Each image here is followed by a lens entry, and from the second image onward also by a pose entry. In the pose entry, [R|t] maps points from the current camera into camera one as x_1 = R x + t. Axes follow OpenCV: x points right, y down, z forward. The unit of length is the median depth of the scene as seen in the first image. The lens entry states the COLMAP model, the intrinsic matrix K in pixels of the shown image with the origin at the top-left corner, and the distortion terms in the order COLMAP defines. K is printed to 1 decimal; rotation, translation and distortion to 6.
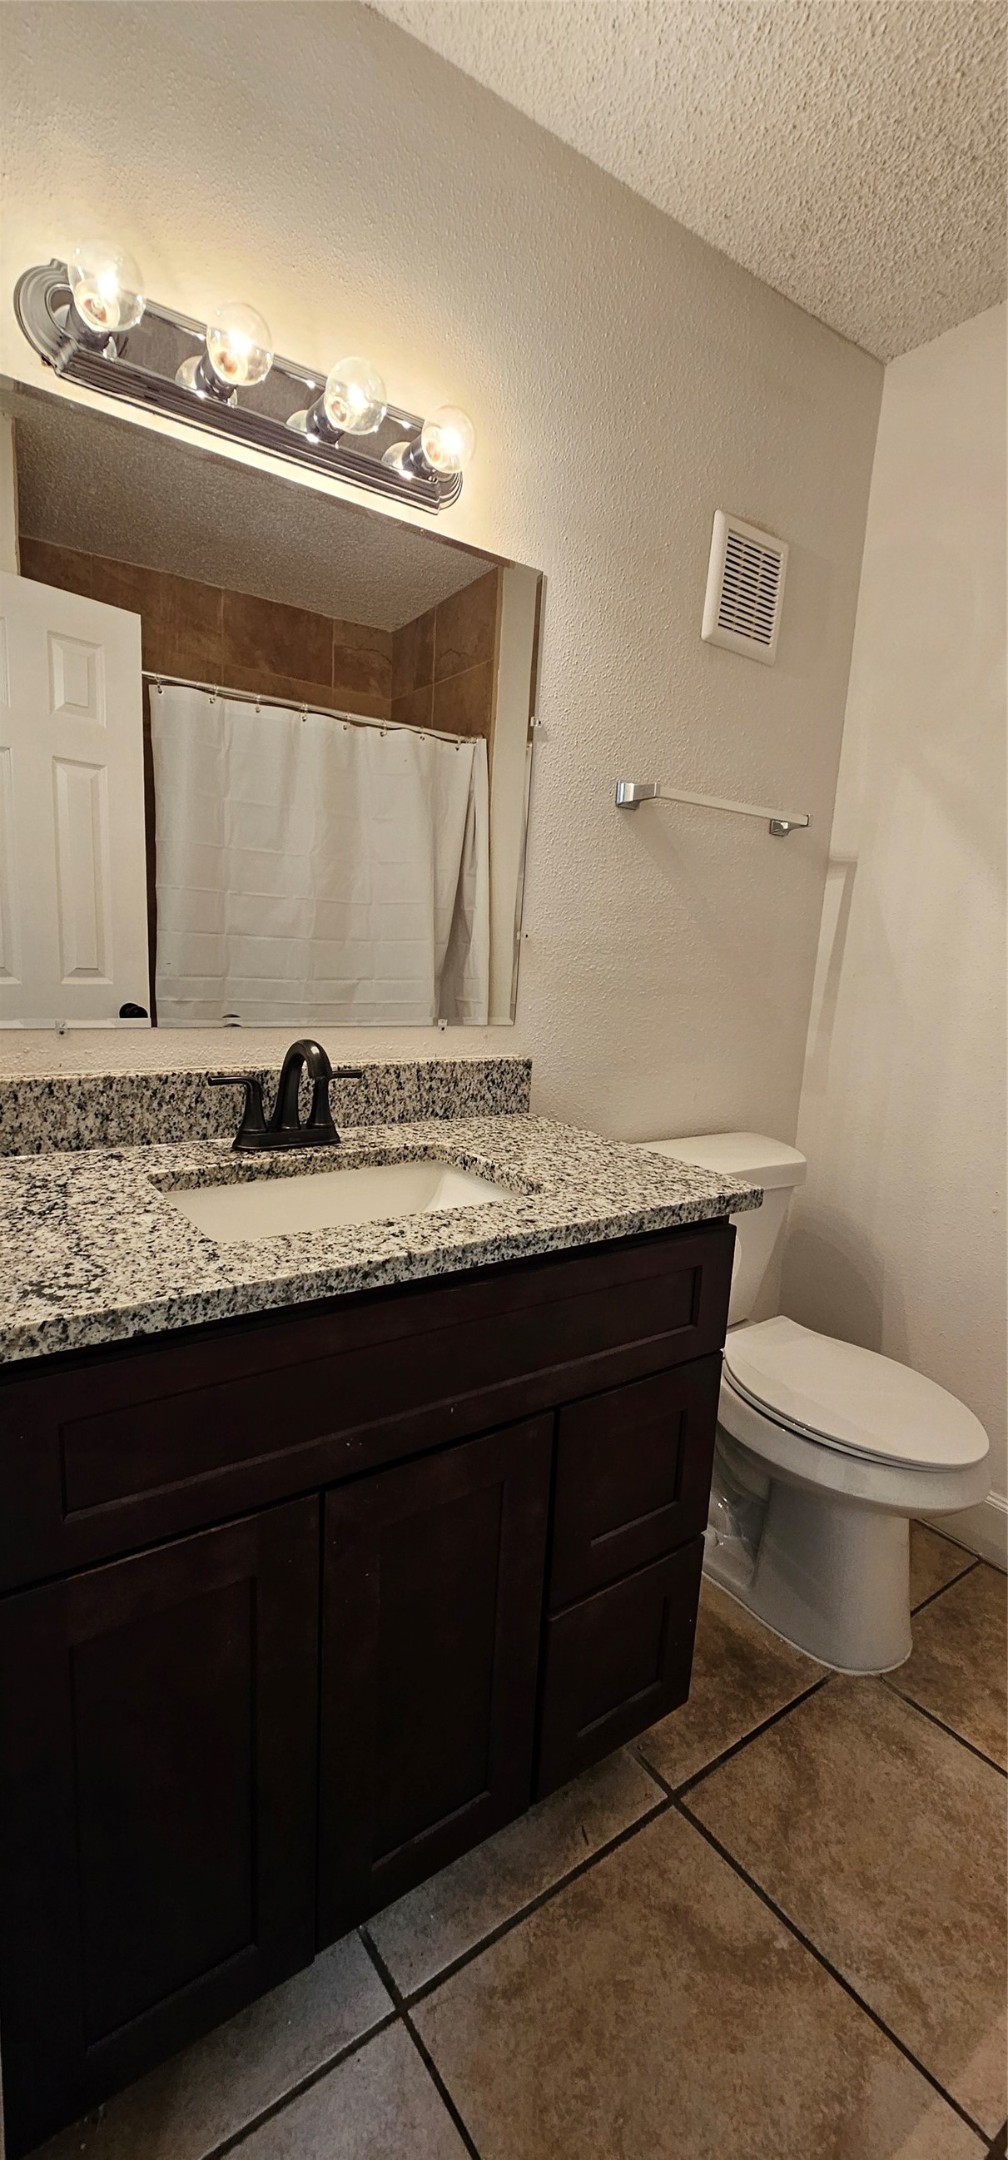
lens RADIAL K [[899.3, 0, 504.0], [0, 899.3, 1080.0], [0, 0, 1]] dist [0.002444, 0.000610]
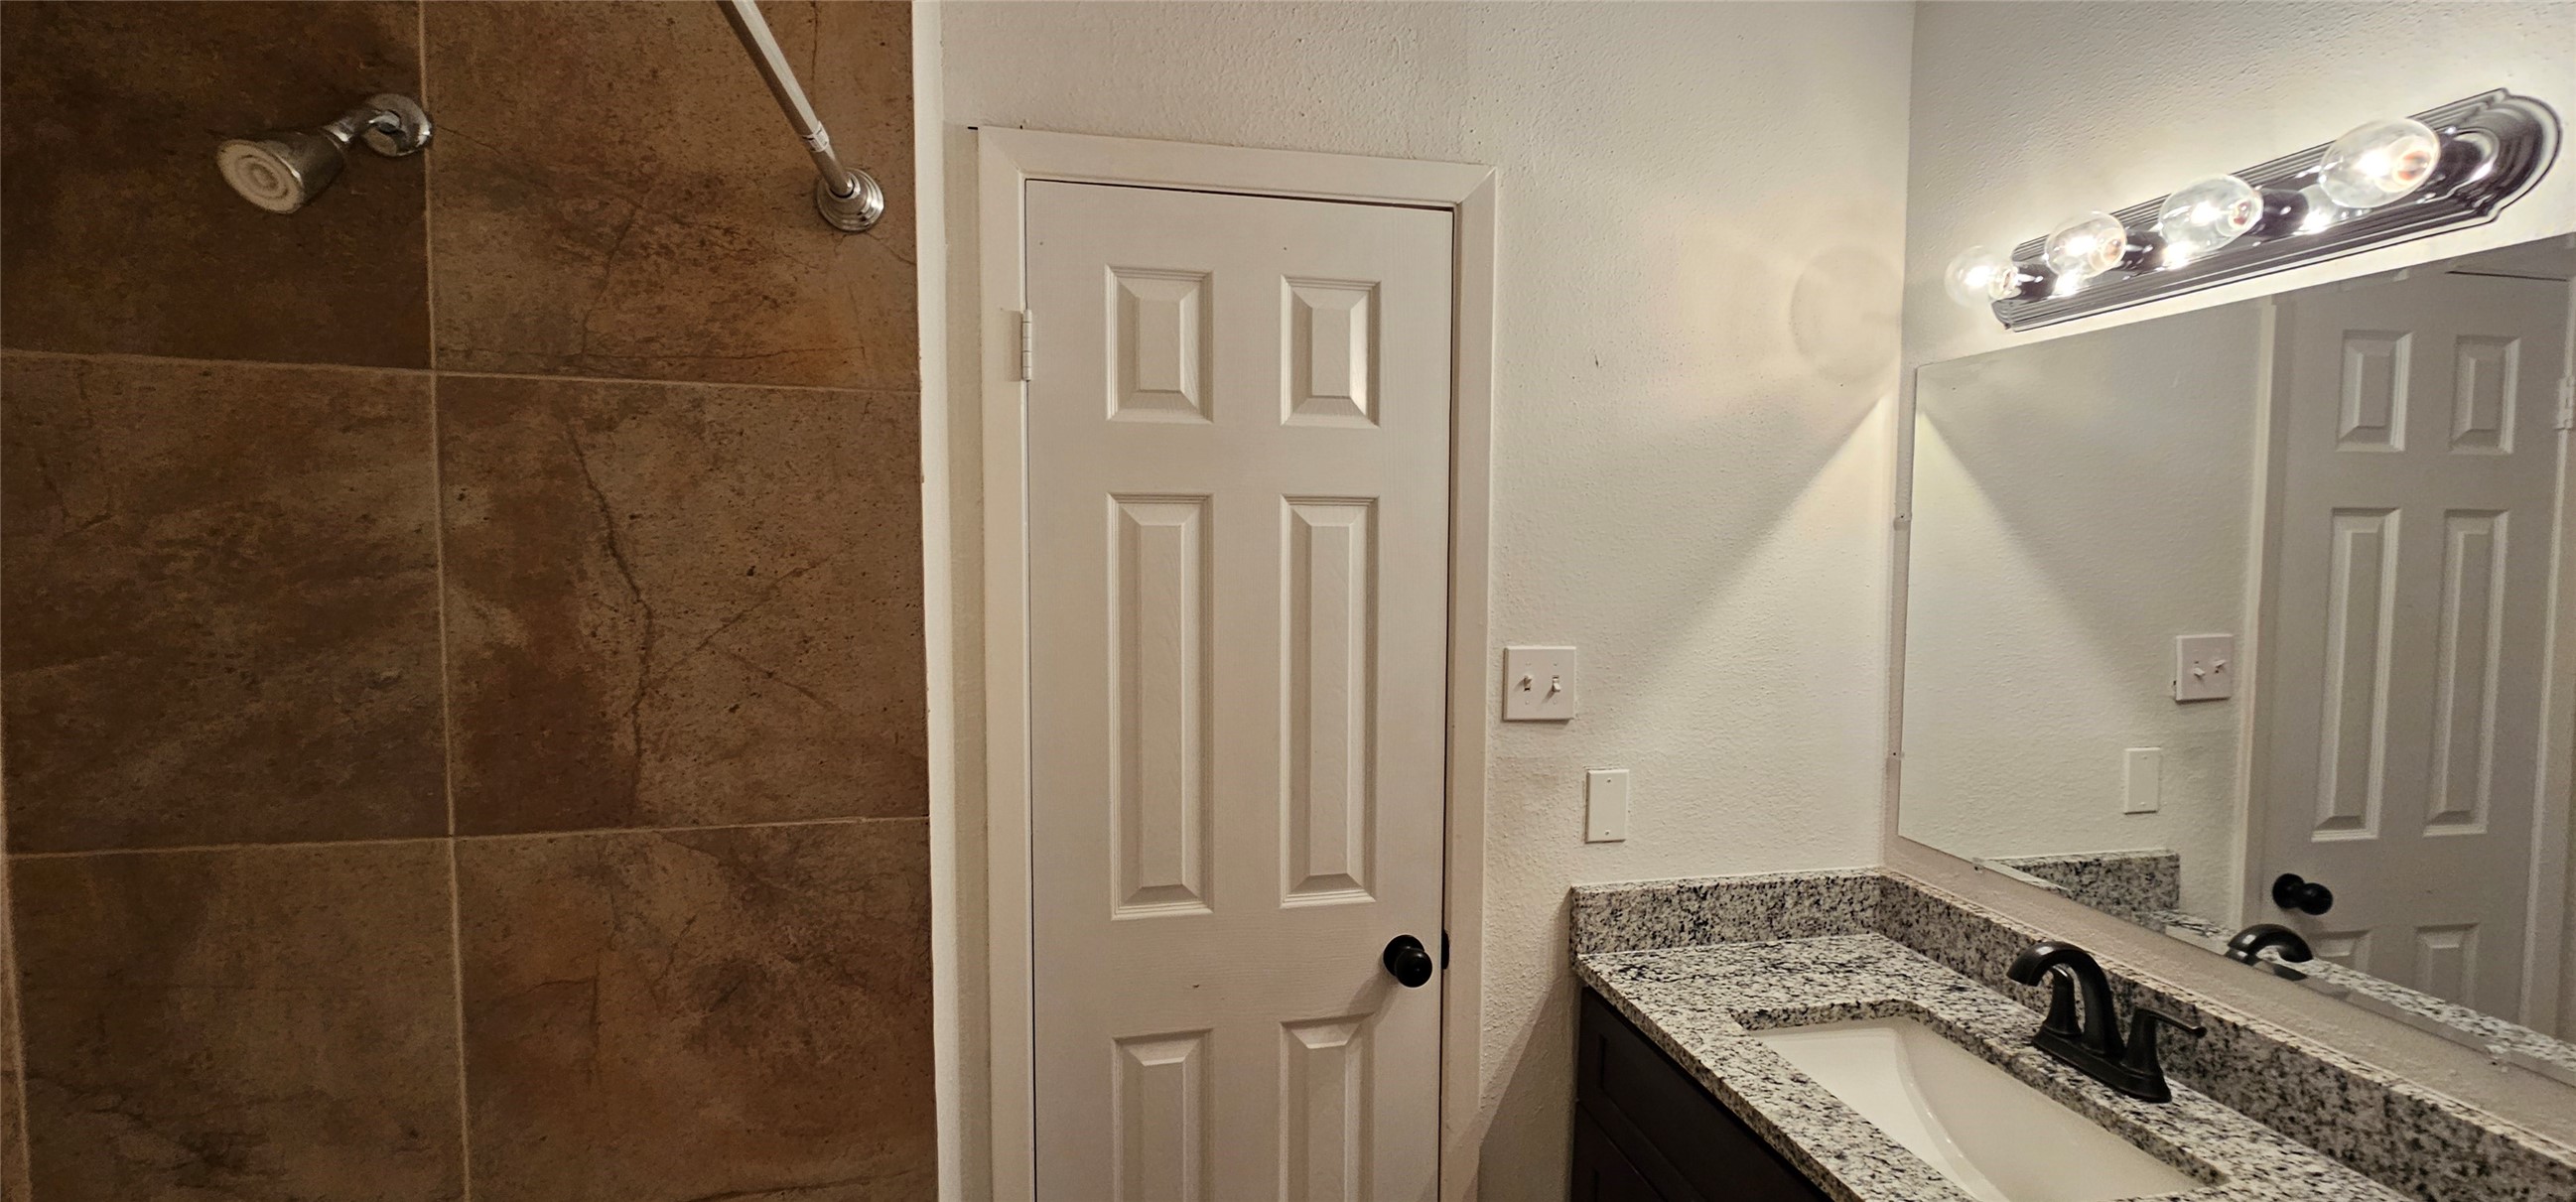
lens RADIAL K [[1072.4, 0, 1310.5], [0, 1072.4, 605.8], [0, 0, 1]] dist [0.002444, 0.000610]
pose [[-0.404818, -0.002370, -0.914394, 1.082428], [-0.176402, 0.981414, 0.075552, -0.331452], [0.897220, 0.191886, -0.397713, 0.723911]]
